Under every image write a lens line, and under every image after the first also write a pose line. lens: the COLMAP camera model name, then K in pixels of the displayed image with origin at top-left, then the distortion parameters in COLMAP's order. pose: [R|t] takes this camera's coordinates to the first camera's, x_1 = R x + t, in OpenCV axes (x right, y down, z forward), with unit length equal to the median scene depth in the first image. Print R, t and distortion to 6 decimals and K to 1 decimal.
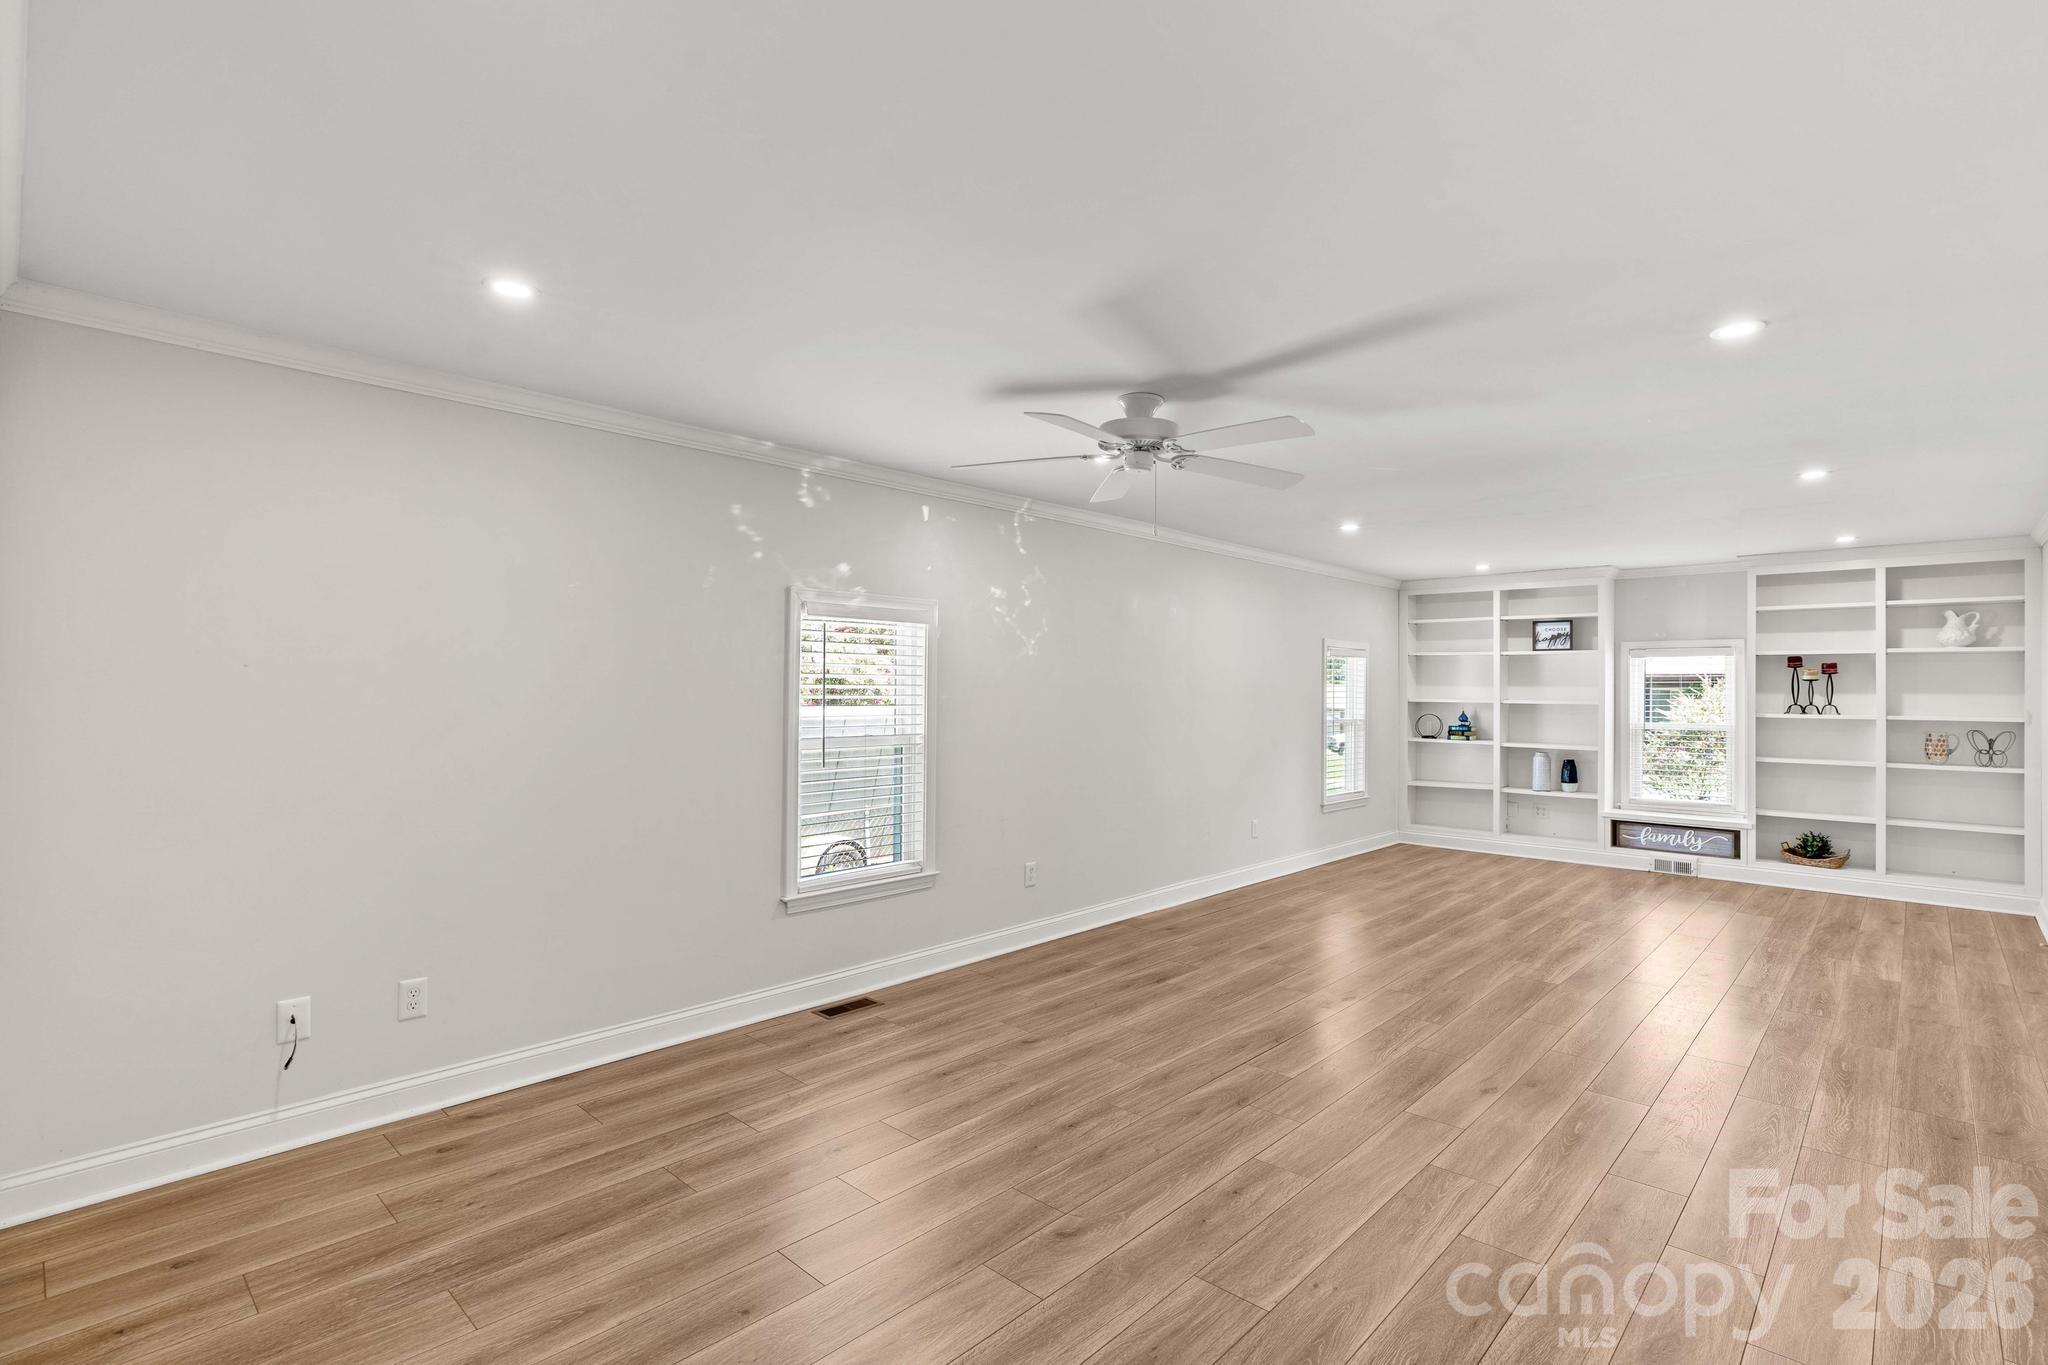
lens RADIAL K [[964.5, 0, 1024.0], [0, 964.5, 682.5], [0, 0, 1]] dist [-0.028796, 0.009567]
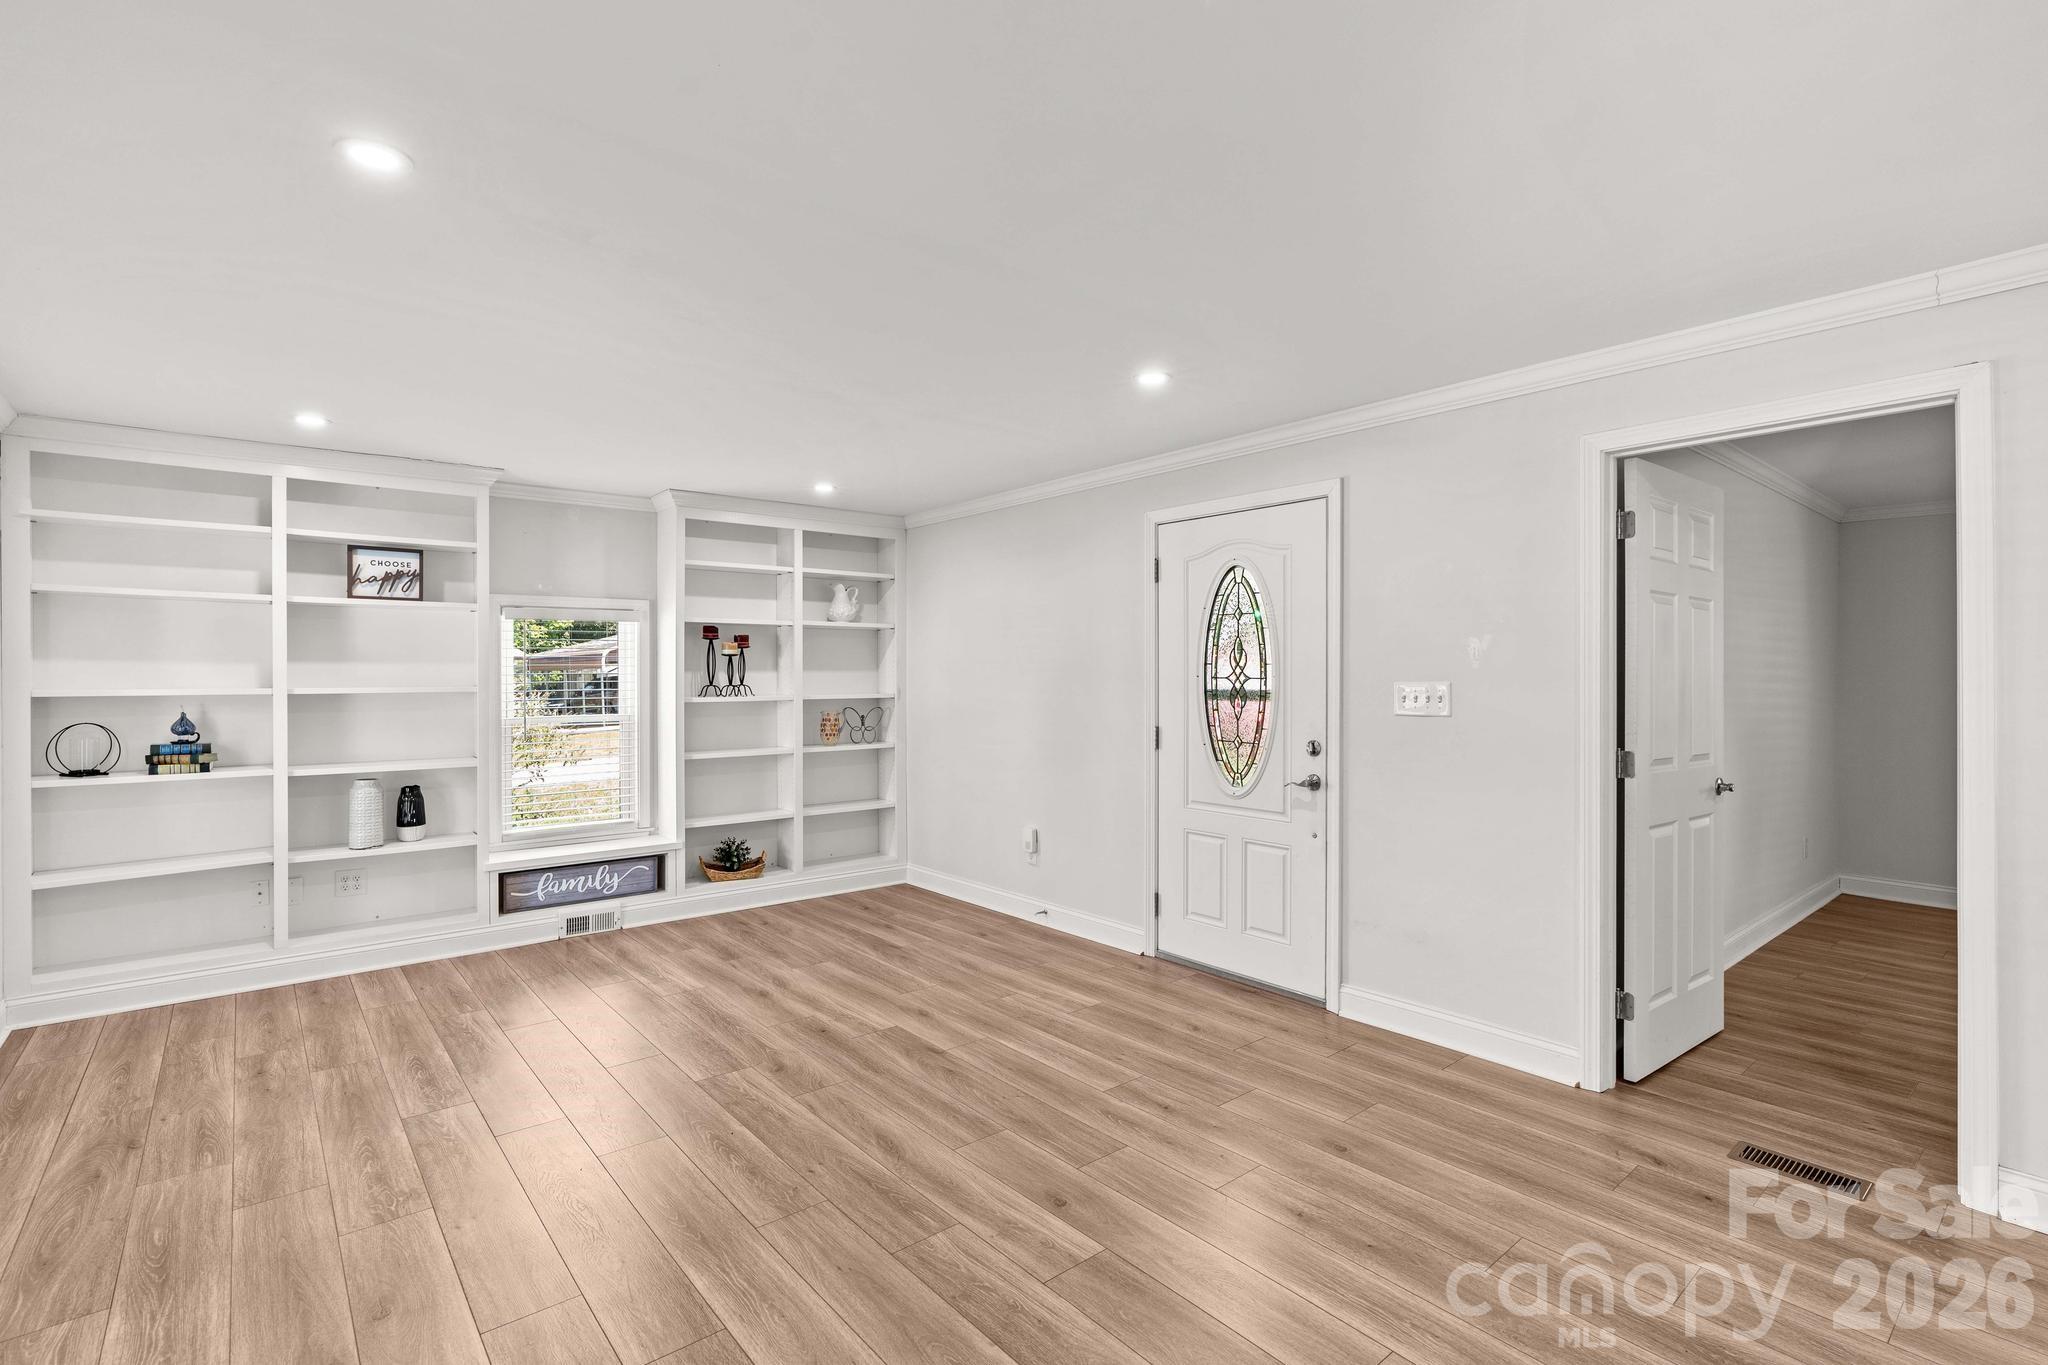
lens RADIAL K [[947.3, 0, 1017.7], [0, 947.3, 677.0], [0, 0, 1]] dist [-0.018407, 0.007539]
pose [[0.120834, -0.010977, 0.992612, 0.043153], [-0.001923, 0.999934, 0.011292, 0.006675], [-0.992671, -0.003273, 0.120805, 0.641502]]
